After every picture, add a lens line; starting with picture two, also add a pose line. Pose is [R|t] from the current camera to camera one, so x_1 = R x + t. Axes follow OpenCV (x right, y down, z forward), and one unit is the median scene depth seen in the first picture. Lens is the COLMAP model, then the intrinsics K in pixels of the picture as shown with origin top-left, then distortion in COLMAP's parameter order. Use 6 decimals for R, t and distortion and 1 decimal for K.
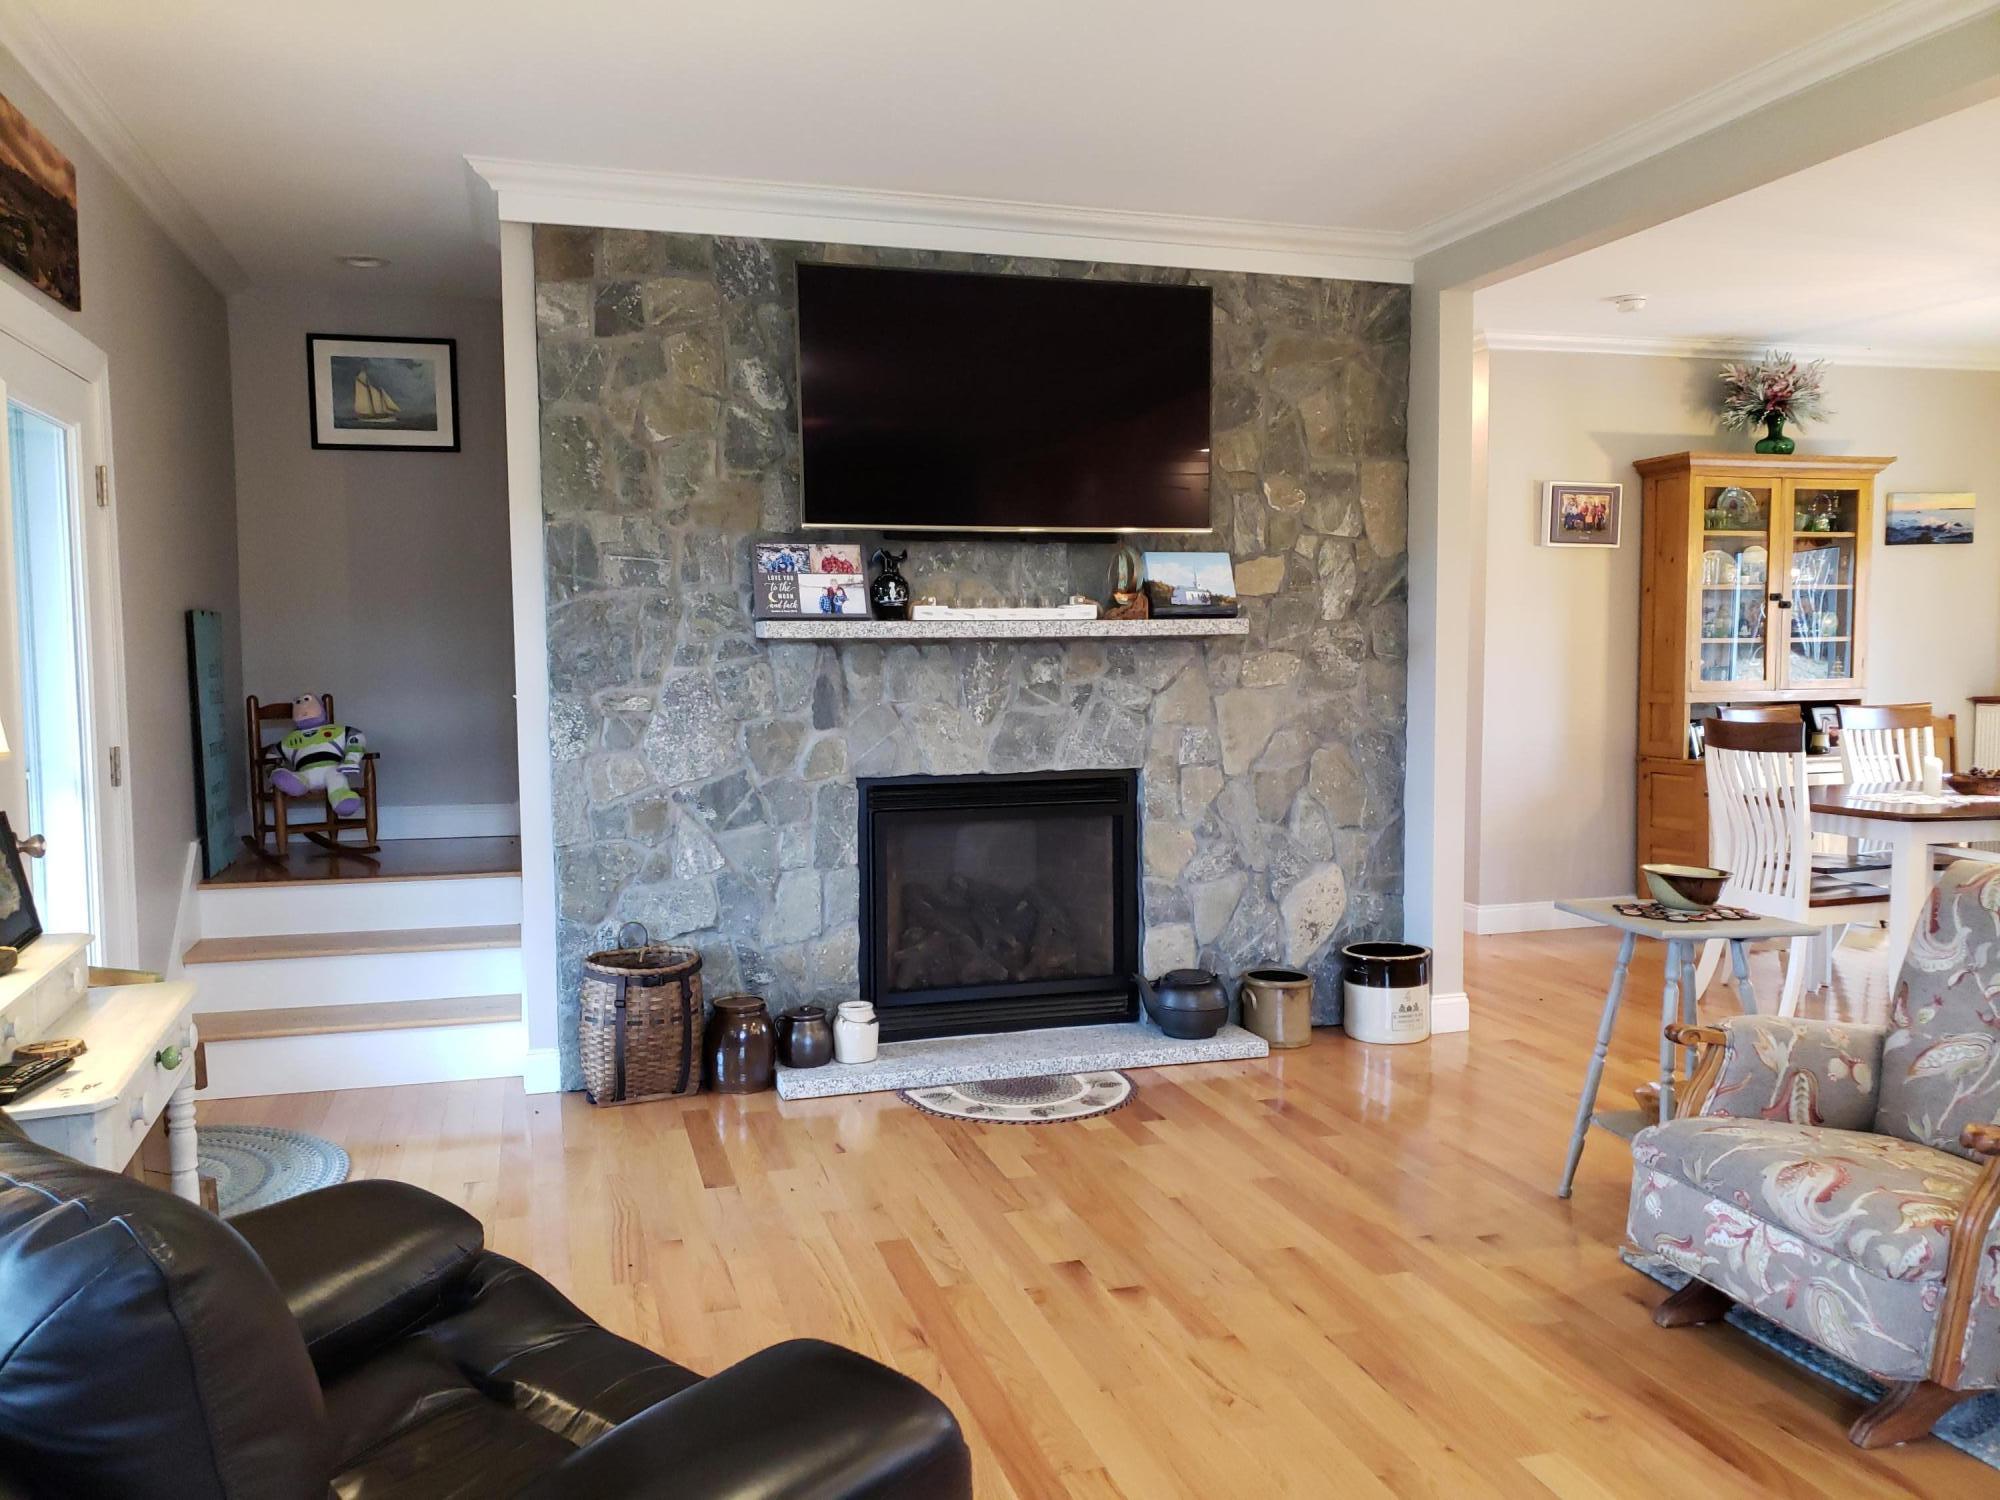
lens RADIAL K [[1577.2, 0, 1013.4], [0, 1577.2, 777.9], [0, 0, 1]] dist [0.081029, -0.065941]
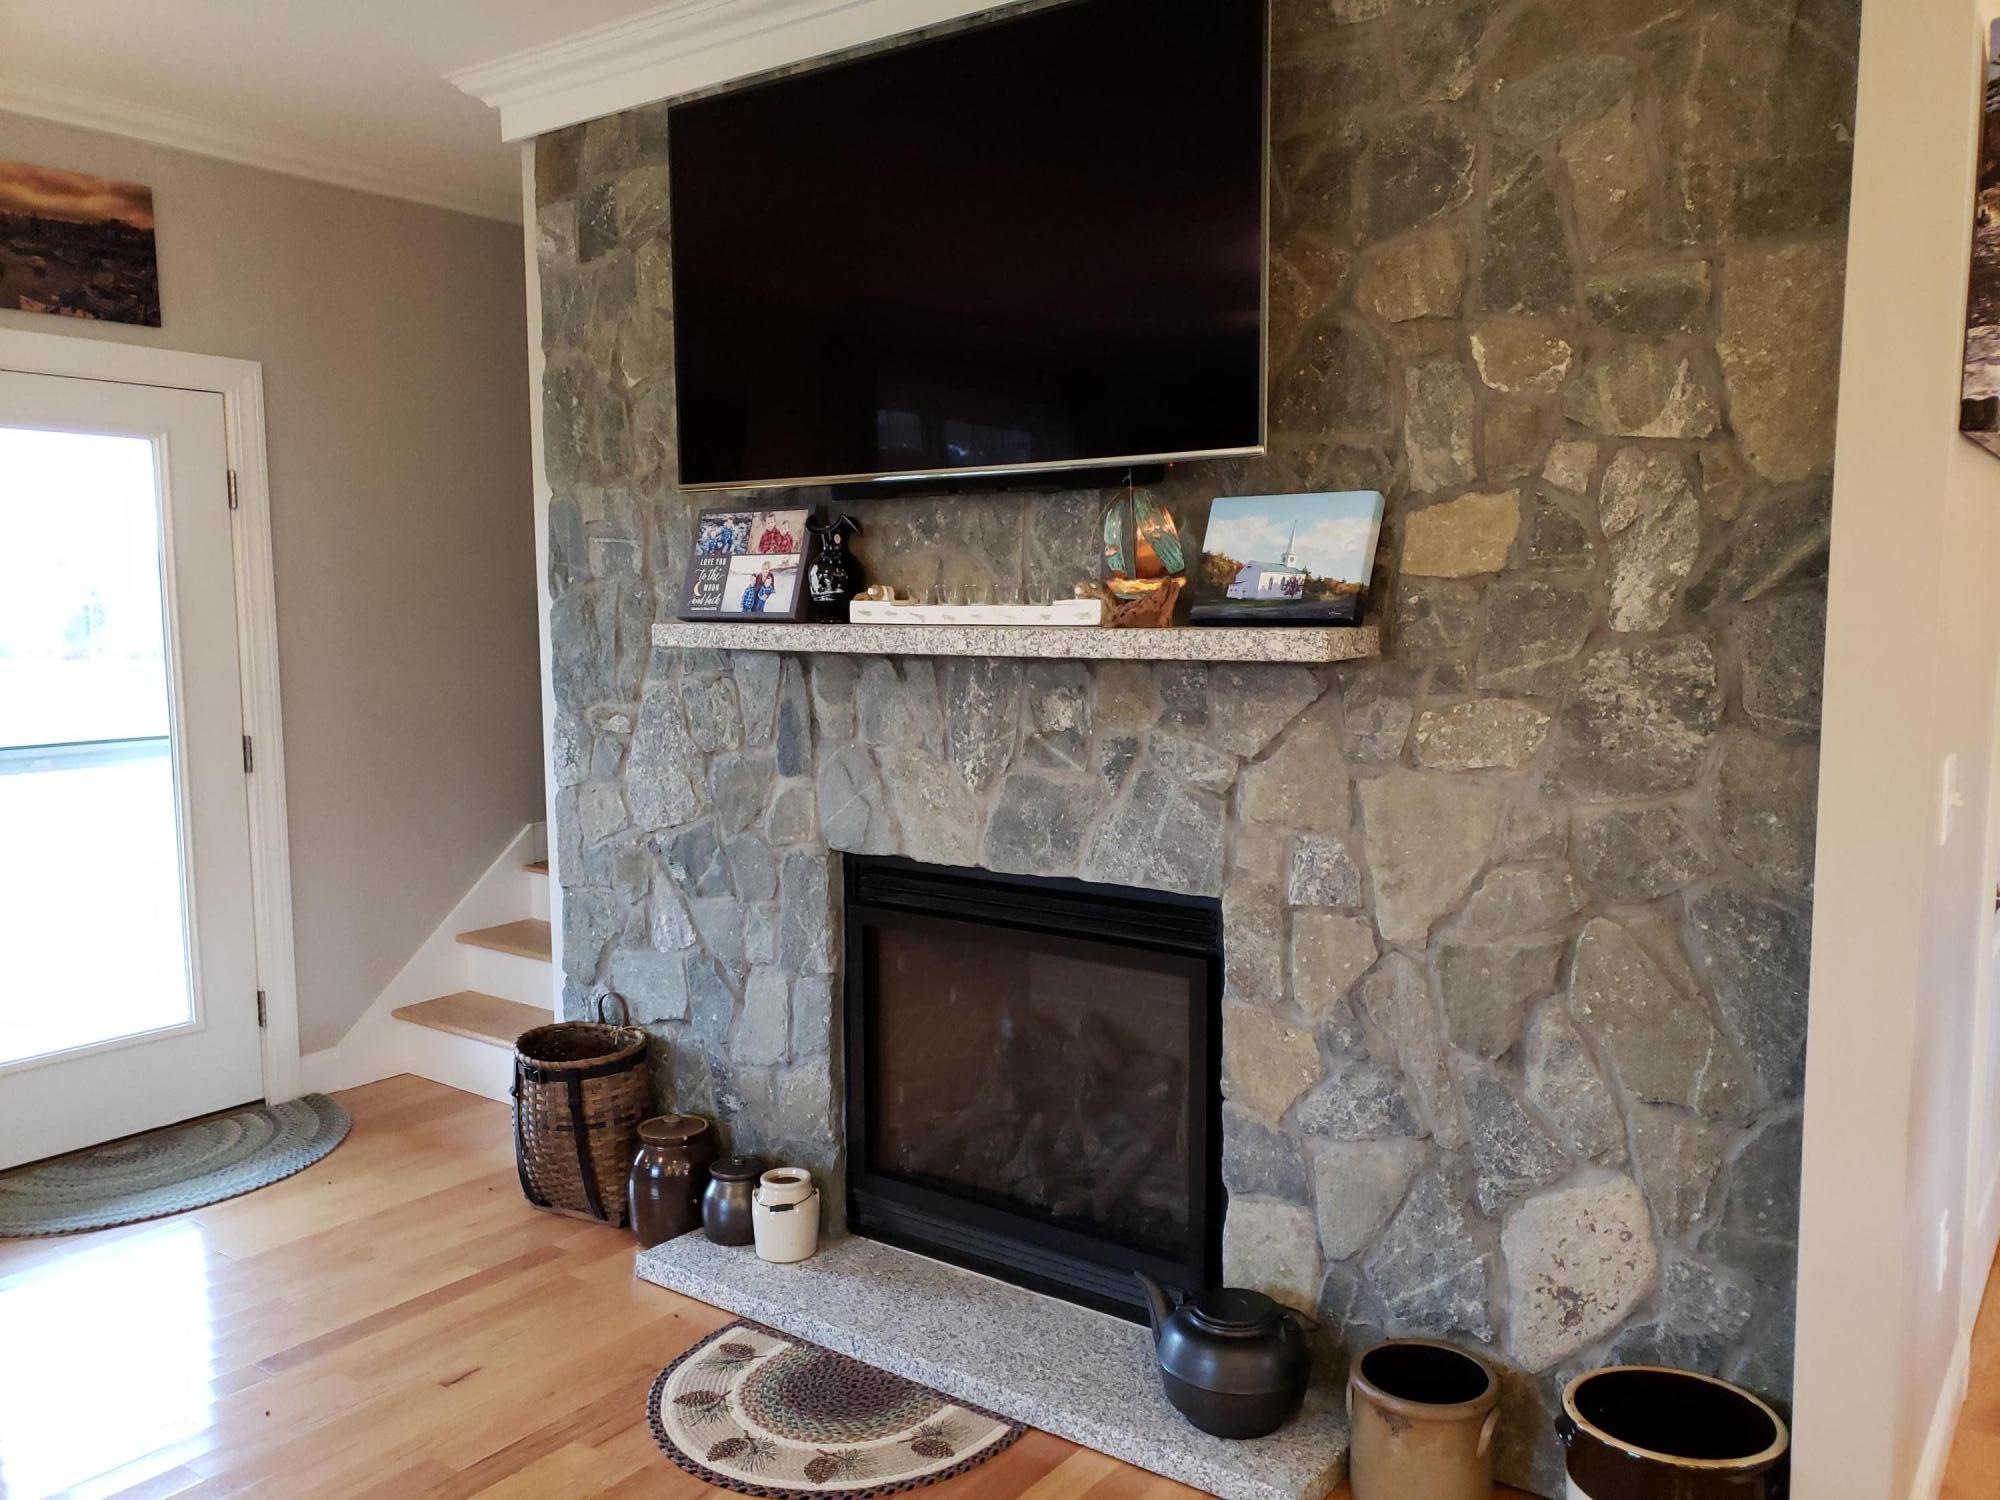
lens RADIAL K [[1582.2, 0, 1000.4], [0, 1582.2, 768.4], [0, 0, 1]] dist [0.046752, -0.077709]
pose [[0.595338, 0.093960, -0.797963, 0.475125], [-0.068260, 0.995463, 0.066289, -0.083472], [0.800571, 0.015004, 0.599050, 0.628048]]
